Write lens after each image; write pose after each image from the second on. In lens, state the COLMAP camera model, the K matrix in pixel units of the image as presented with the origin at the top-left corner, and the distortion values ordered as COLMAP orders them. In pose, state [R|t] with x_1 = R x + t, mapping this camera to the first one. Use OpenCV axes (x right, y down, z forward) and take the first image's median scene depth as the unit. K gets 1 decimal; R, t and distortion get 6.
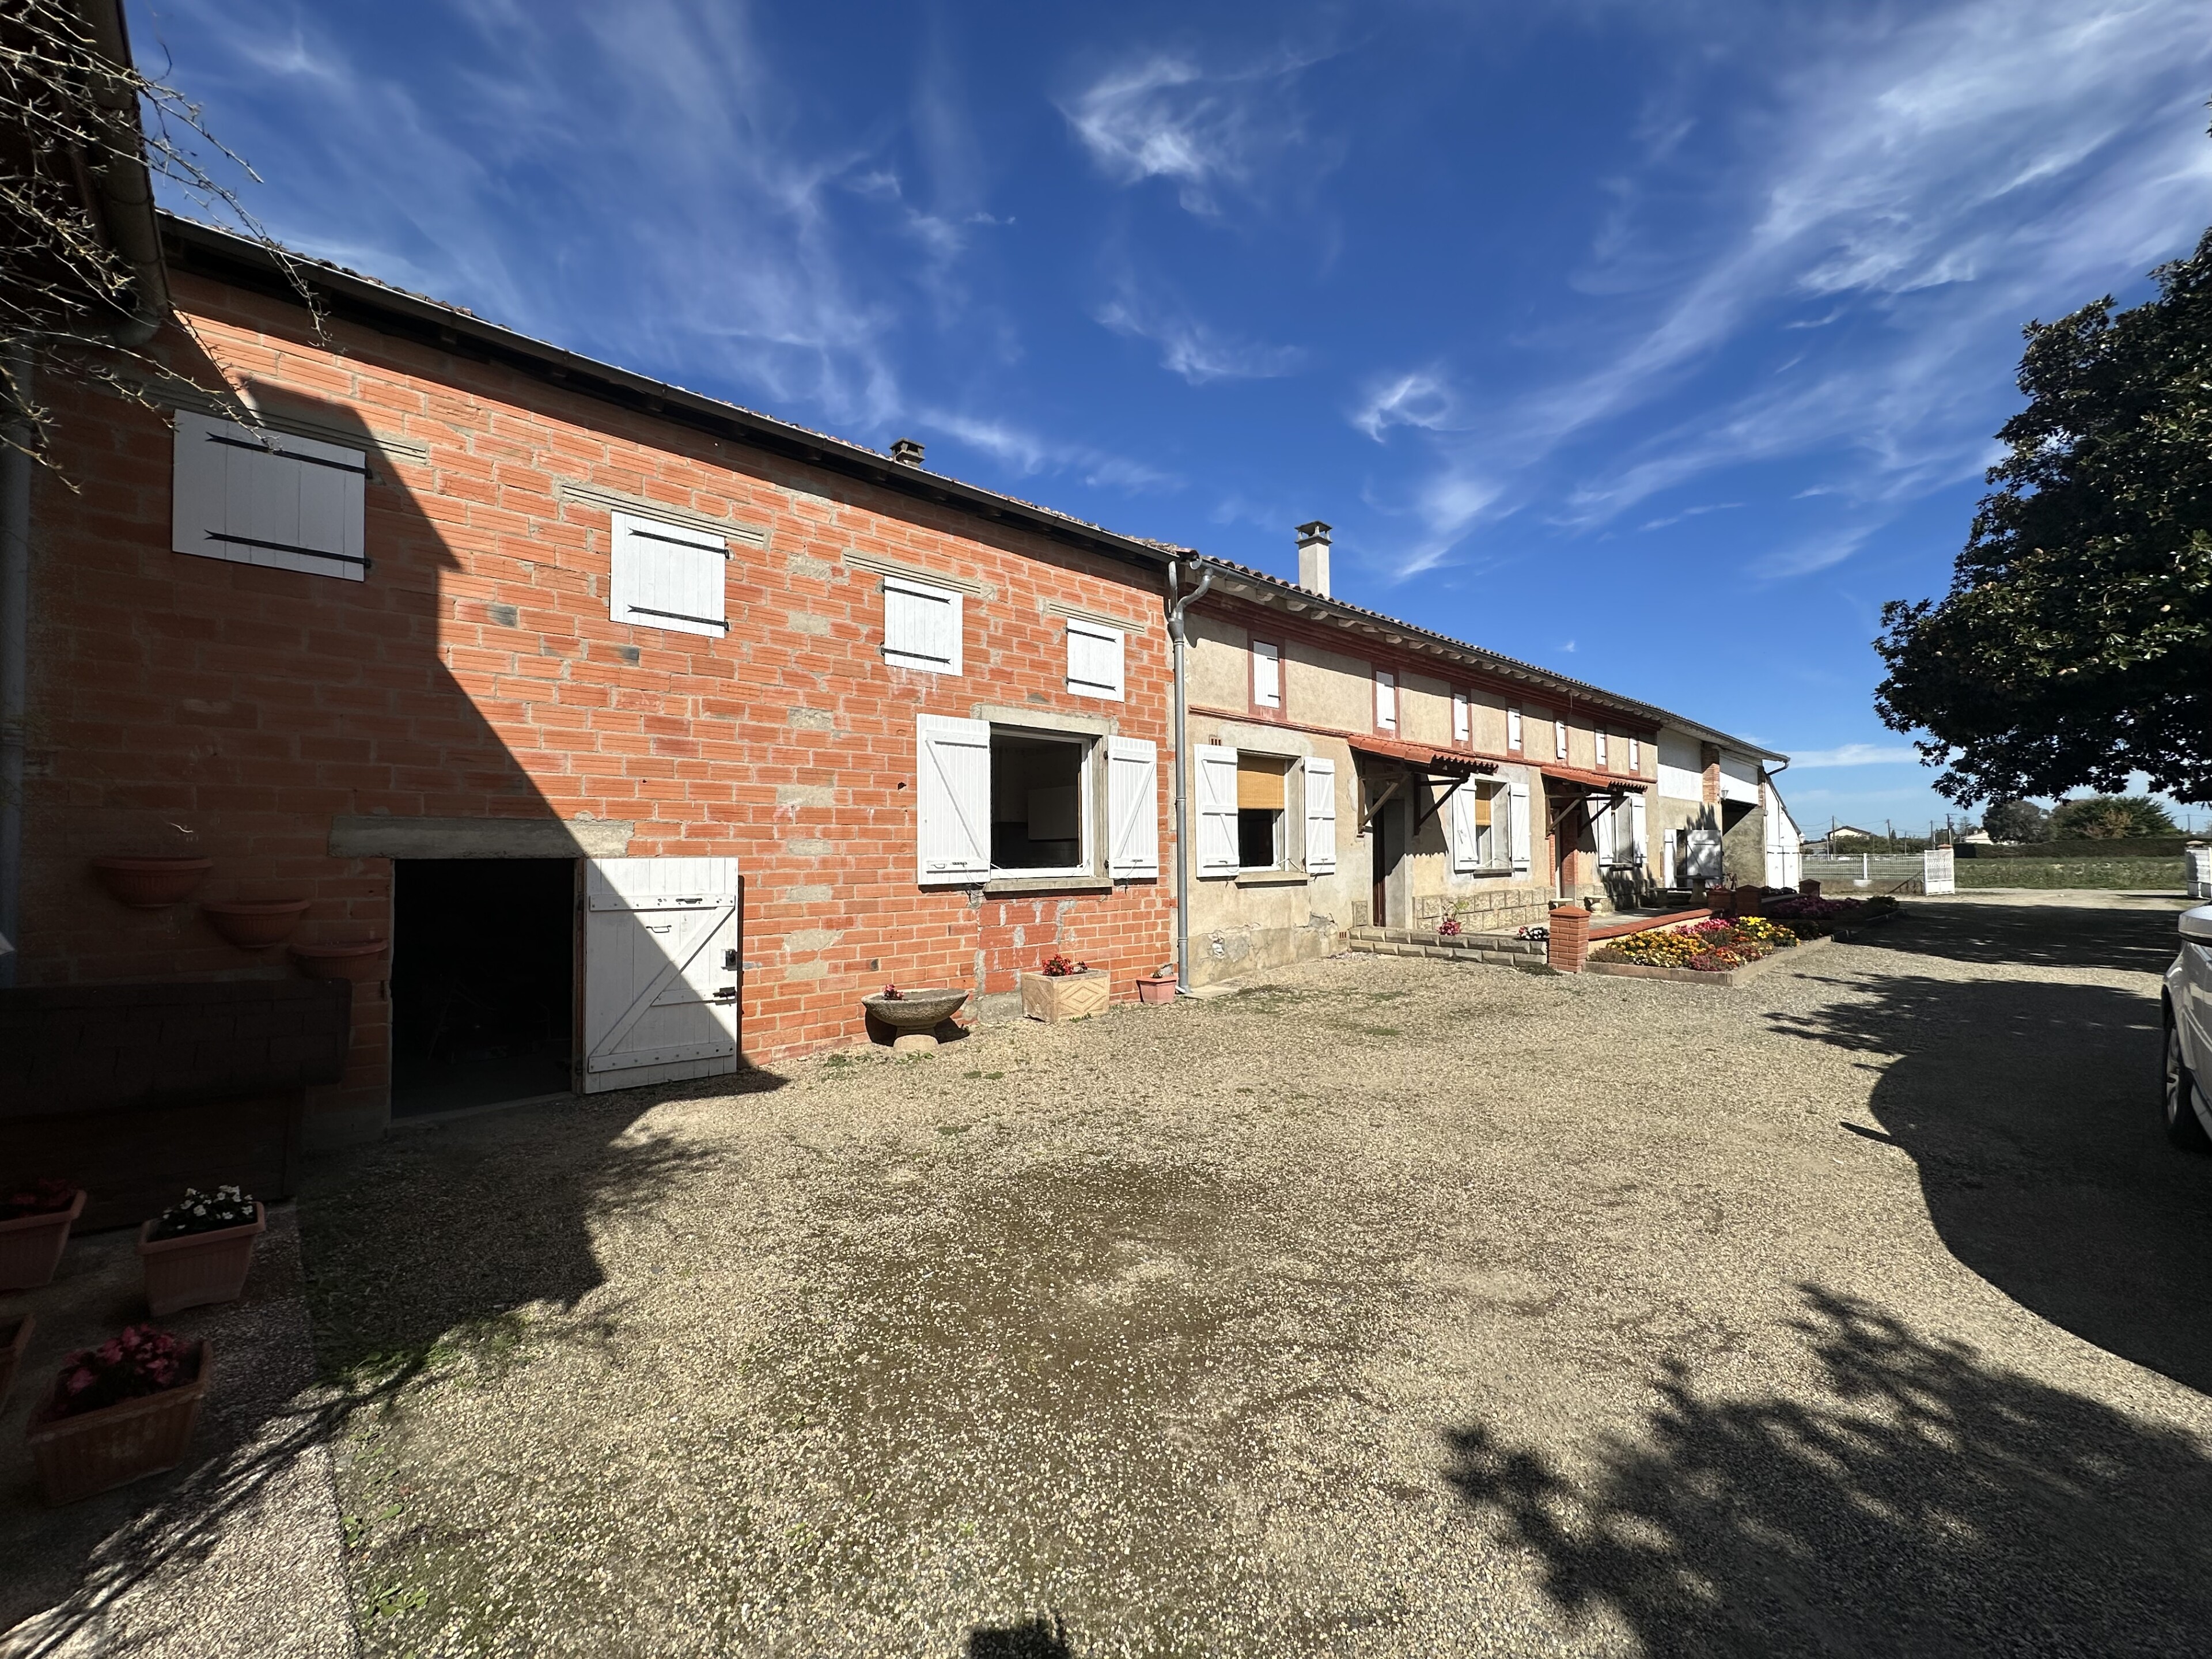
lens RADIAL K [[882.7, 0, 1107.2], [0, 882.7, 876.9], [0, 0, 1]] dist [0.016069, -0.000171]
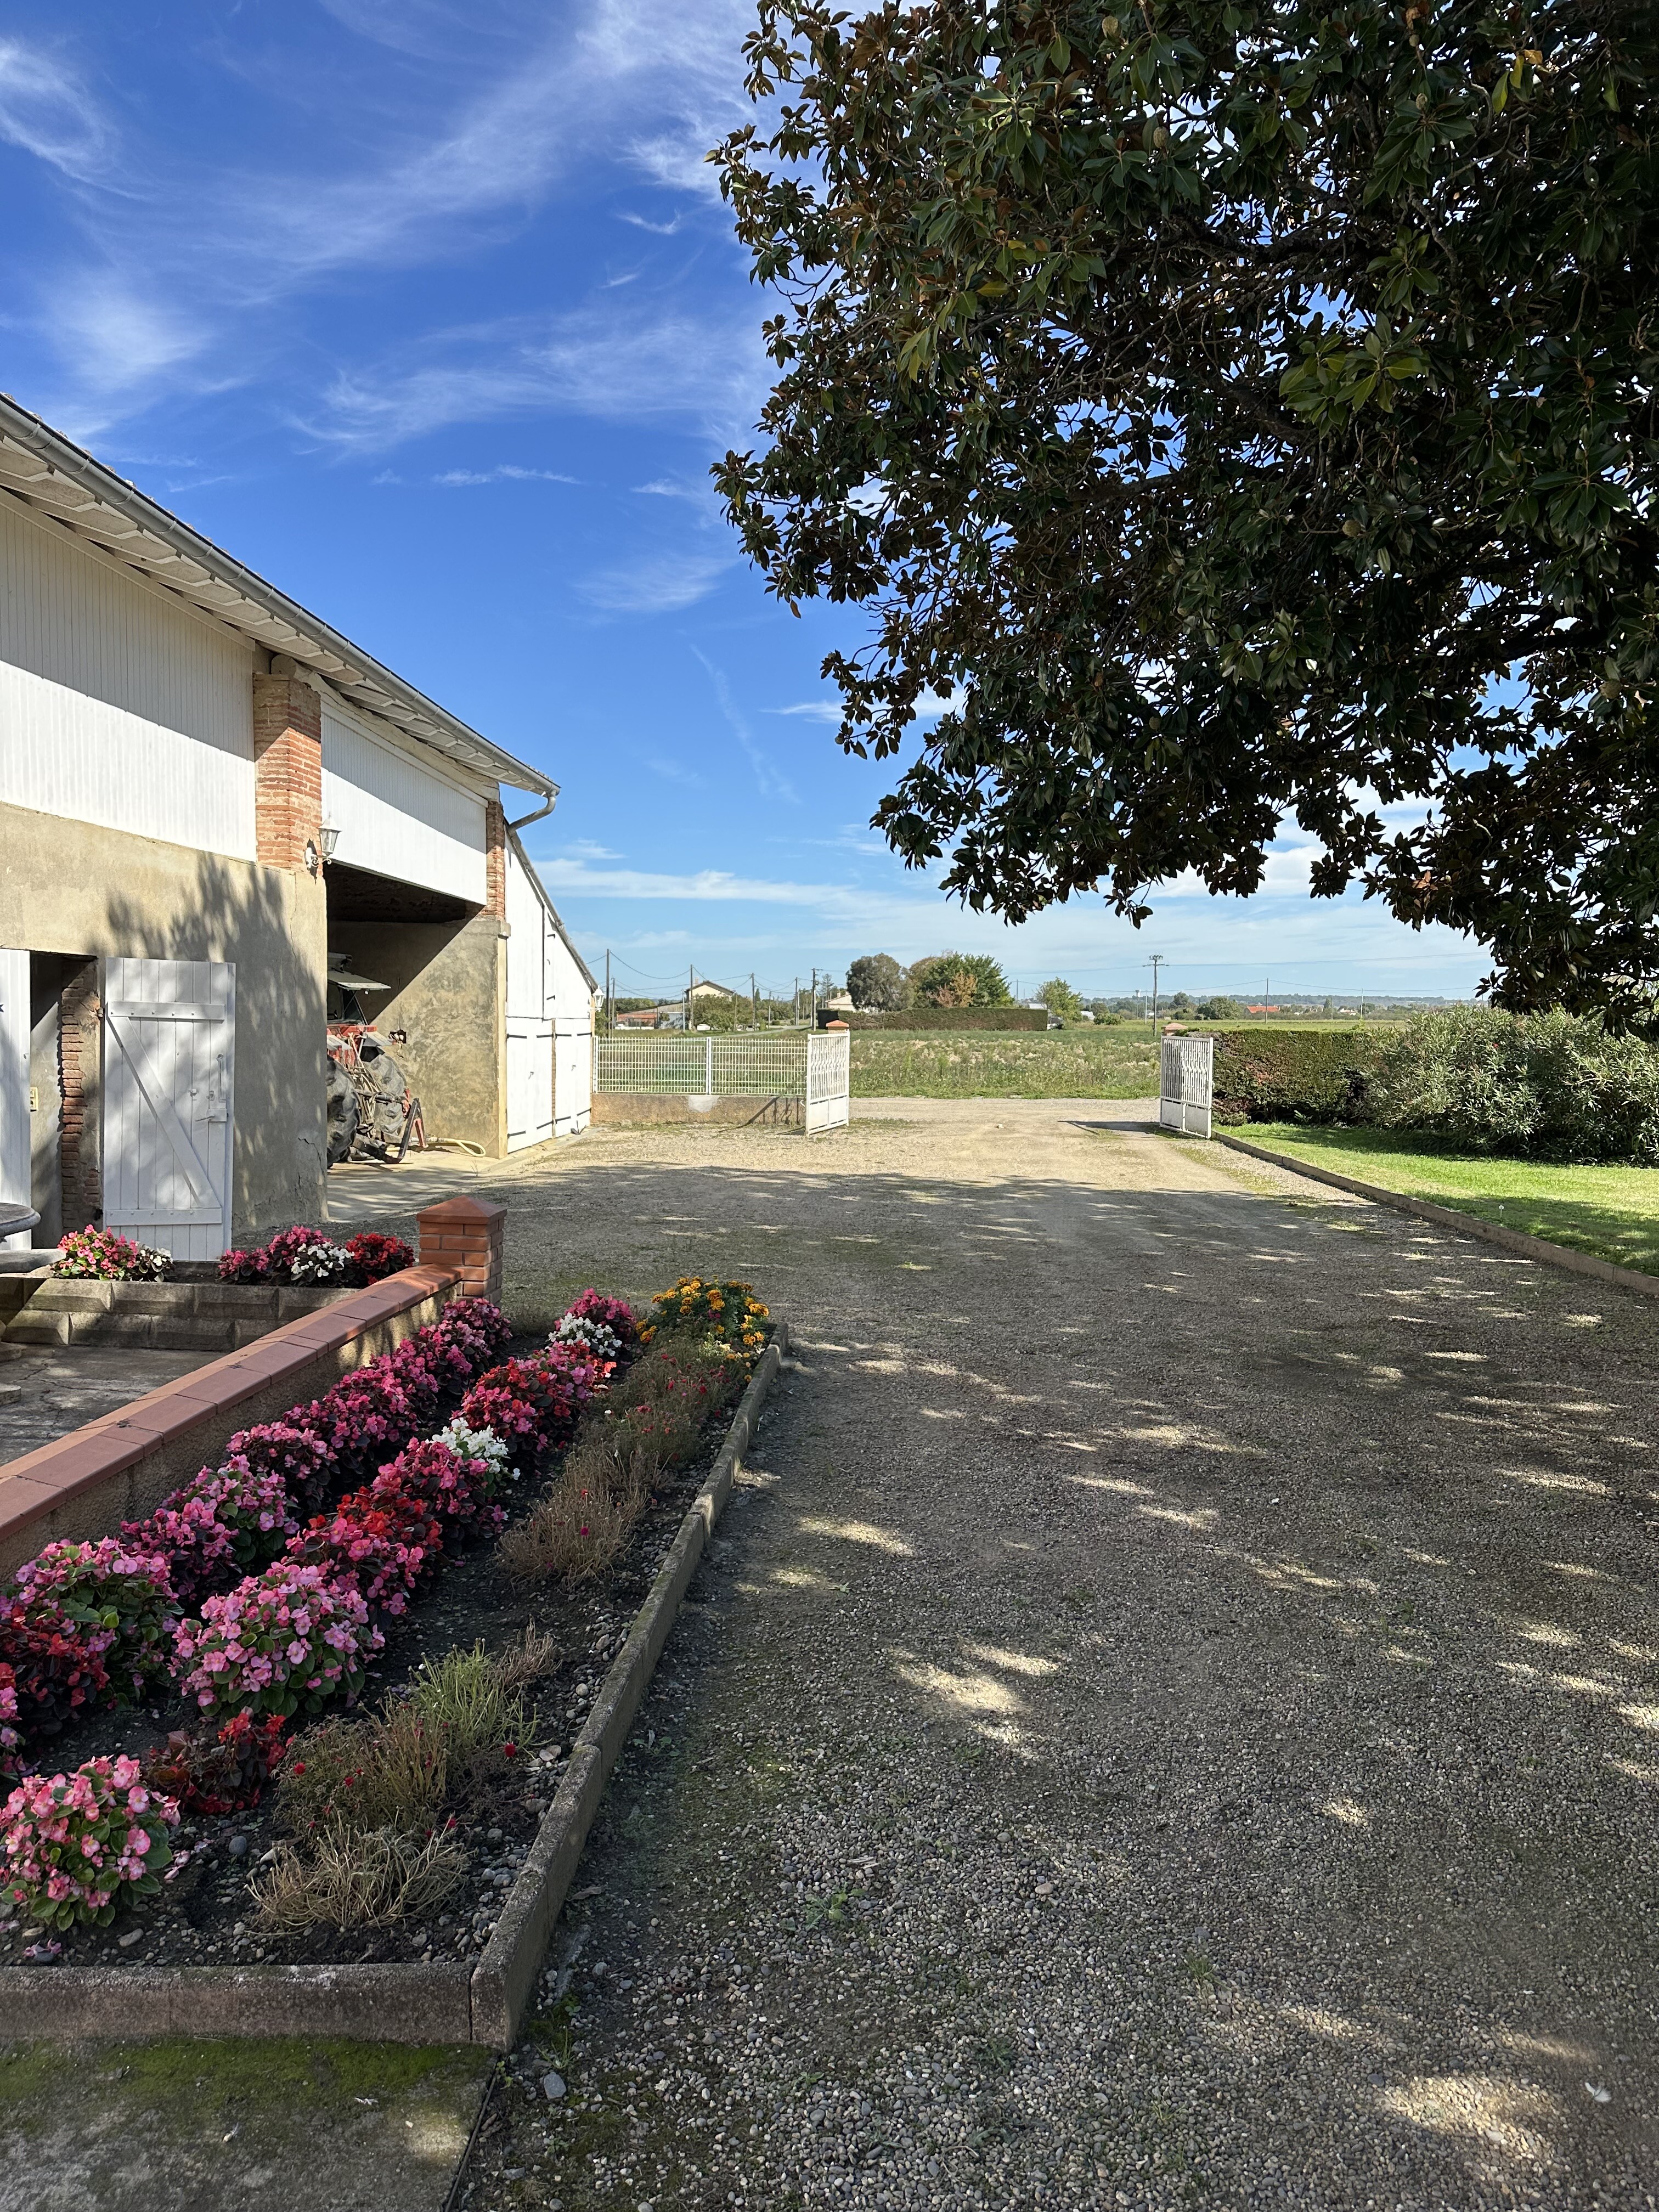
lens RADIAL K [[1582.9, 0, 854.3], [0, 1582.9, 1095.8], [0, 0, 1]] dist [0.101536, -0.110929]
pose [[0.705365, -0.021056, 0.708532, 0.101057], [0.001463, 0.999600, 0.028249, -0.005759], [-0.708843, -0.018890, 0.705113, 0.116553]]
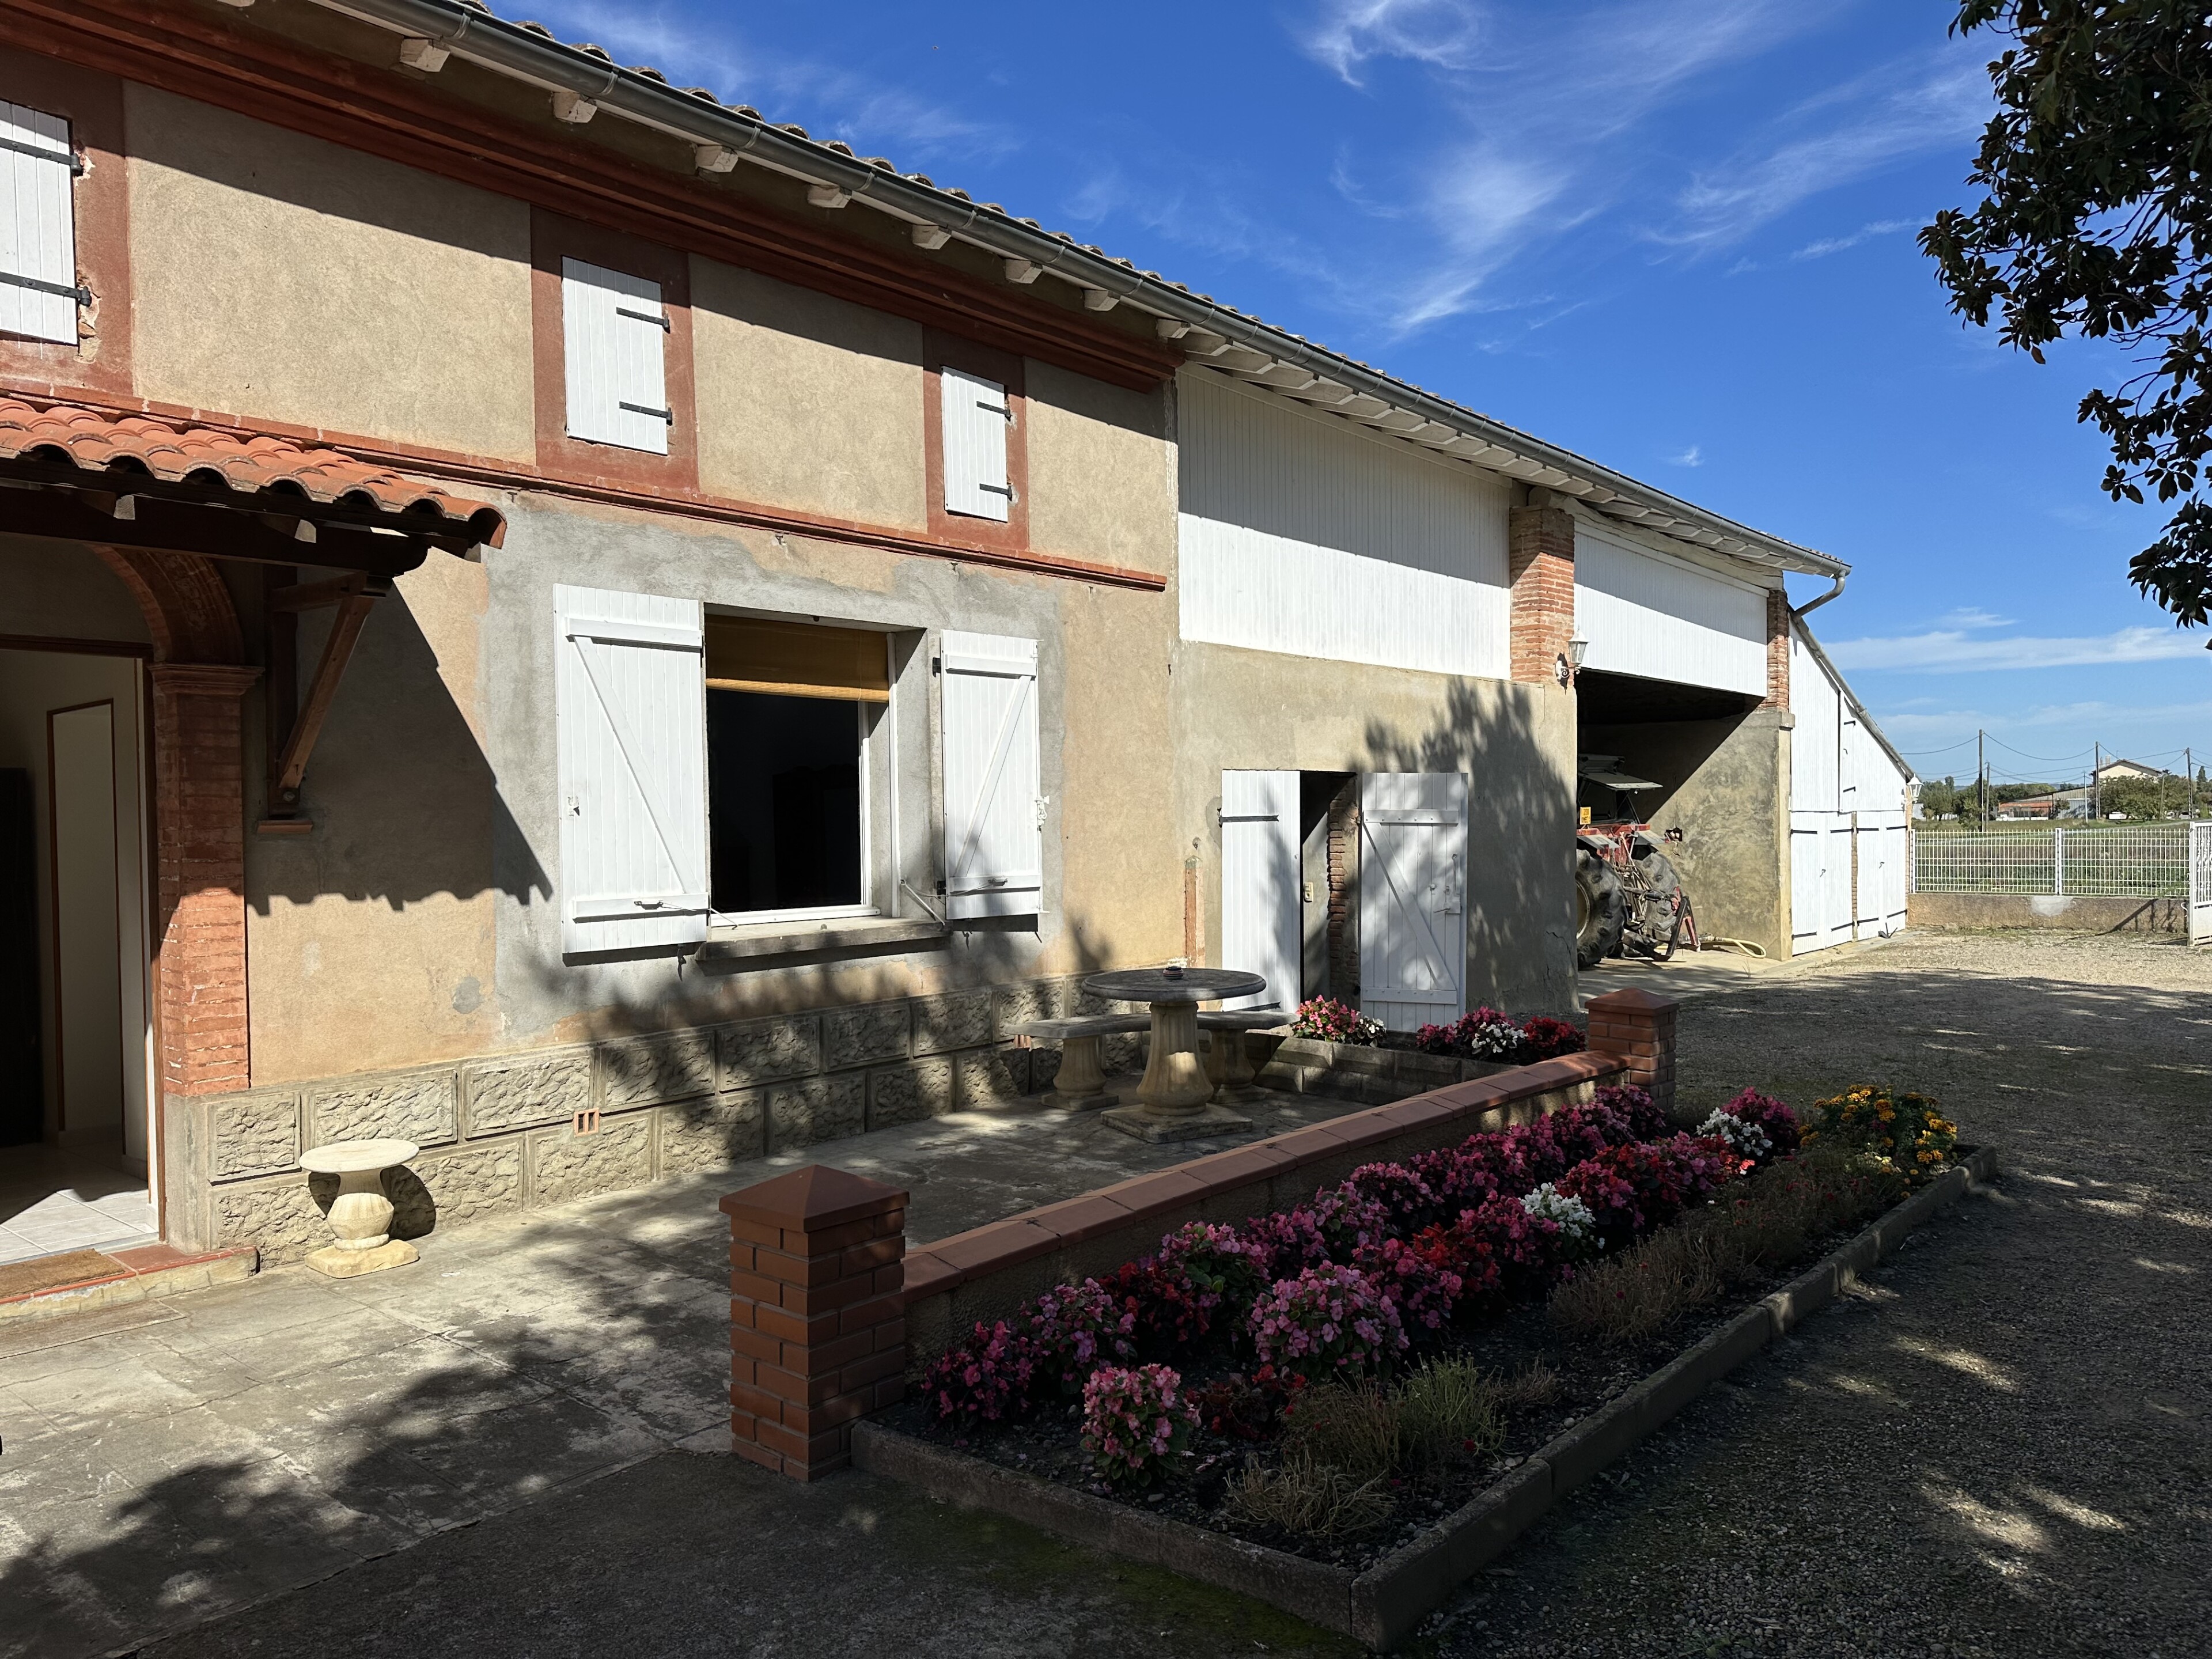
lens RADIAL K [[1582.9, 0, 1101.1], [0, 1582.9, 814.5], [0, 0, 1]] dist [0.101536, -0.110929]
pose [[0.992419, -0.008603, 0.122603, 0.105144], [0.011943, 0.999577, -0.026534, -0.005661], [-0.122323, 0.027797, 0.992101, 0.108240]]
